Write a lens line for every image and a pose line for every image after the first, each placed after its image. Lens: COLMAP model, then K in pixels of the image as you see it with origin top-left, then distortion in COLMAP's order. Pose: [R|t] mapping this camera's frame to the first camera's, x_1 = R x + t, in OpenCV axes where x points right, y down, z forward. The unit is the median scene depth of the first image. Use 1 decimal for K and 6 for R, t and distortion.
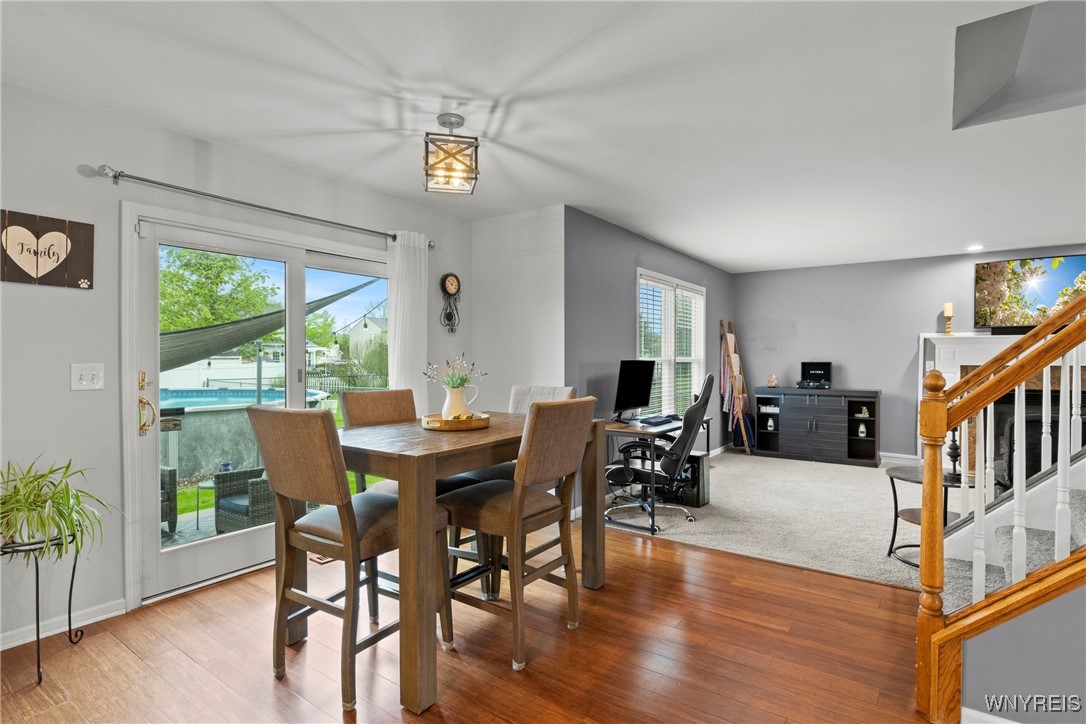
lens RADIAL K [[545.3, 0, 543.0], [0, 545.3, 362.0], [0, 0, 1]] dist [-0.009216, 0.000036]
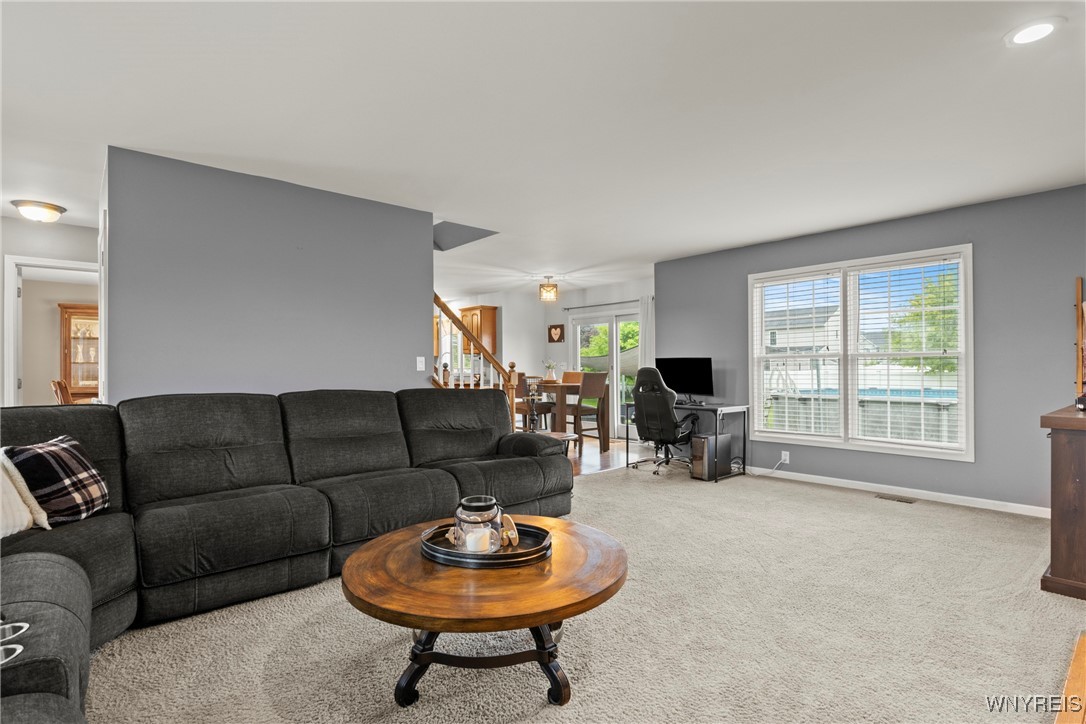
lens RADIAL K [[545.3, 0, 543.0], [0, 545.3, 362.0], [0, 0, 1]] dist [-0.009216, 0.000036]
pose [[-0.244039, -0.008505, -0.969728, 1.193240], [-0.006167, 0.999955, -0.007218, 0.011529], [0.969746, 0.004219, -0.244081, 0.764503]]
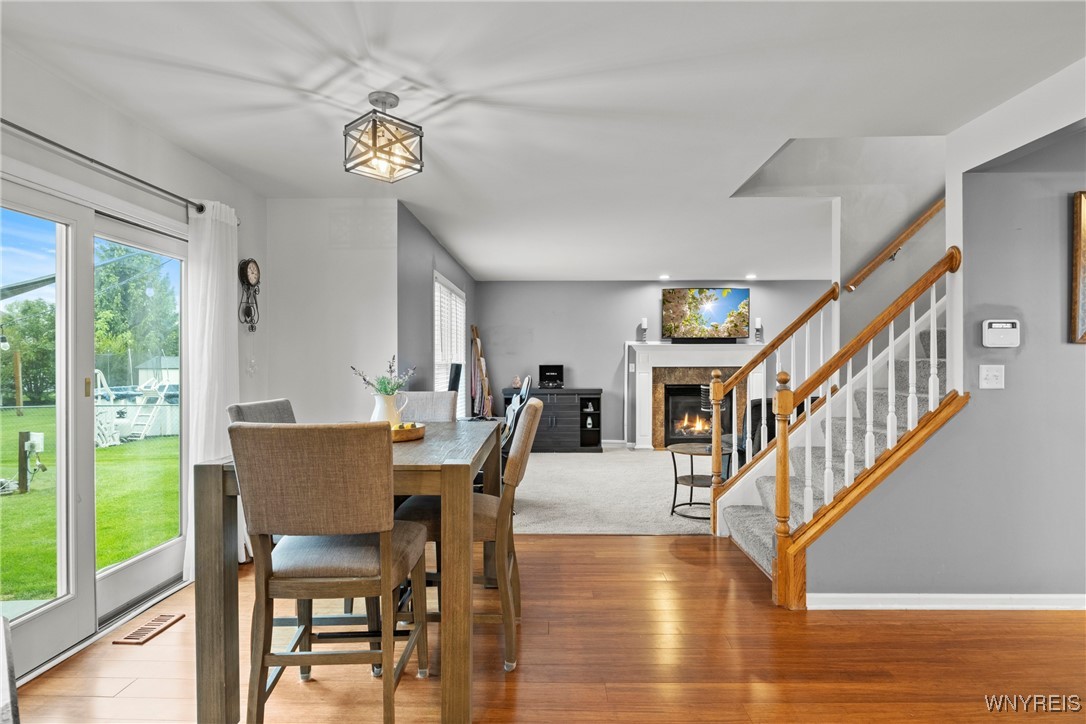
lens RADIAL K [[574.1, 0, 543.0], [0, 574.1, 362.0], [0, 0, 1]] dist [-0.002342, -0.000242]
pose [[0.821991, -0.002809, 0.569494, -0.226975], [0.006803, 0.999965, -0.004886, -0.000392], [-0.569460, 0.007891, 0.821981, 0.031338]]
